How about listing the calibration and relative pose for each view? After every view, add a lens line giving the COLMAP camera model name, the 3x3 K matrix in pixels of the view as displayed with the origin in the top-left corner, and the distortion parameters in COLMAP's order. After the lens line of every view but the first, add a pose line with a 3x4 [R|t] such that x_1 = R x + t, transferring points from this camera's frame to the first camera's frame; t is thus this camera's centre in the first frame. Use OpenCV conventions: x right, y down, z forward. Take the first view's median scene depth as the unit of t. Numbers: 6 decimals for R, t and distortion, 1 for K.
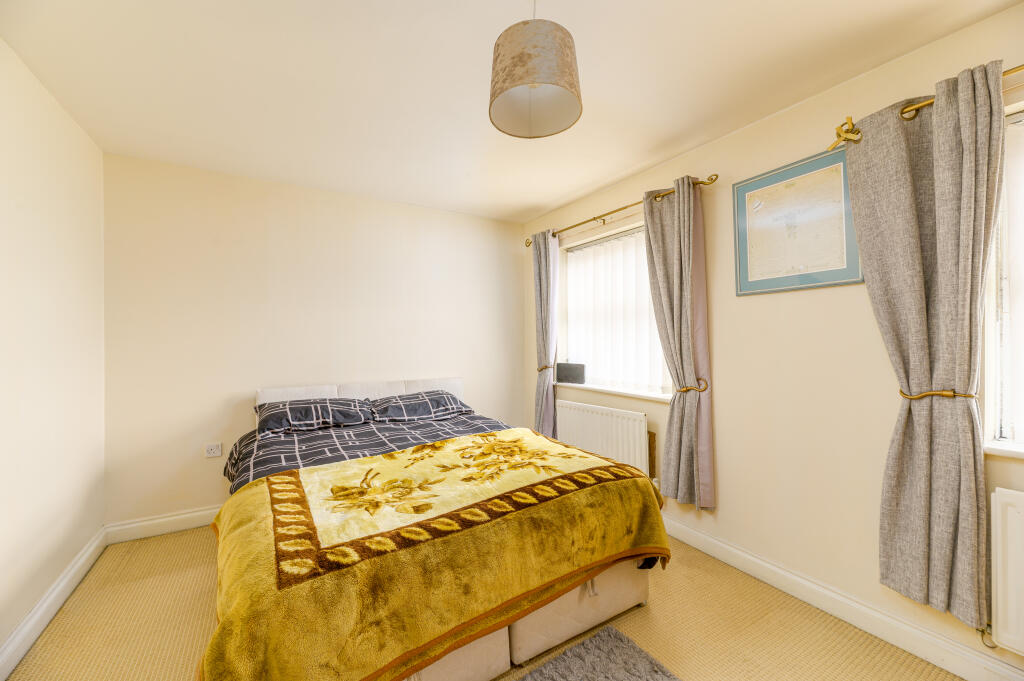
lens RADIAL K [[413.1, 0, 505.1], [0, 413.1, 339.0], [0, 0, 1]] dist [-0.000320, -0.000194]
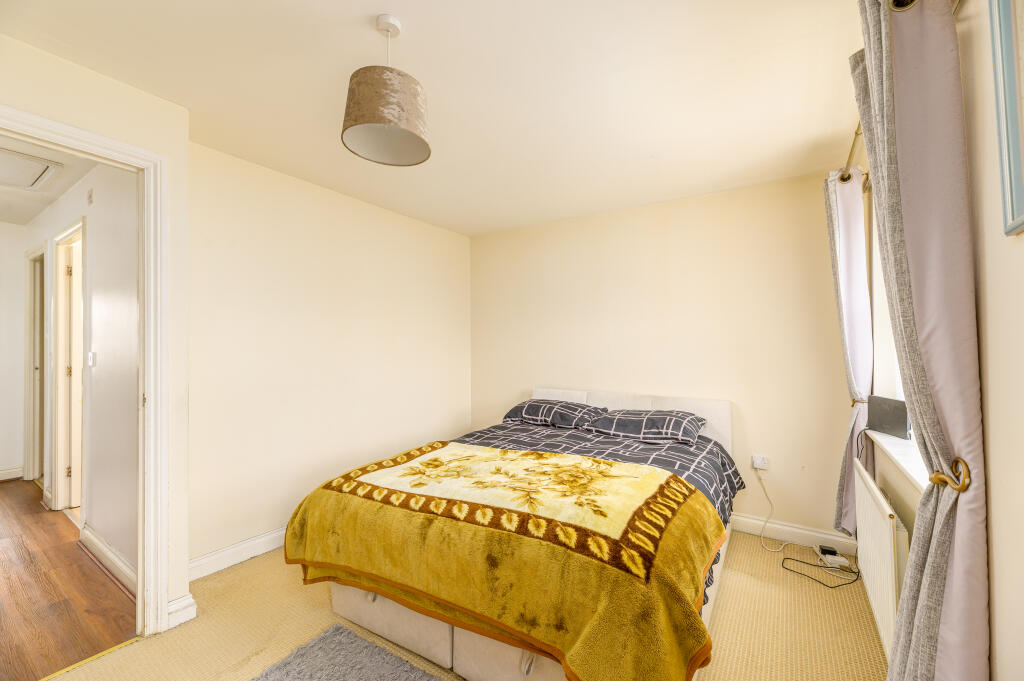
lens RADIAL K [[413.1, 0, 505.1], [0, 413.1, 339.0], [0, 0, 1]] dist [-0.000320, -0.000194]
pose [[0.411140, -0.016275, -0.911427, 0.750298], [-0.007415, 0.999748, -0.021197, -0.006683], [0.911542, 0.015473, 0.410915, 0.508854]]
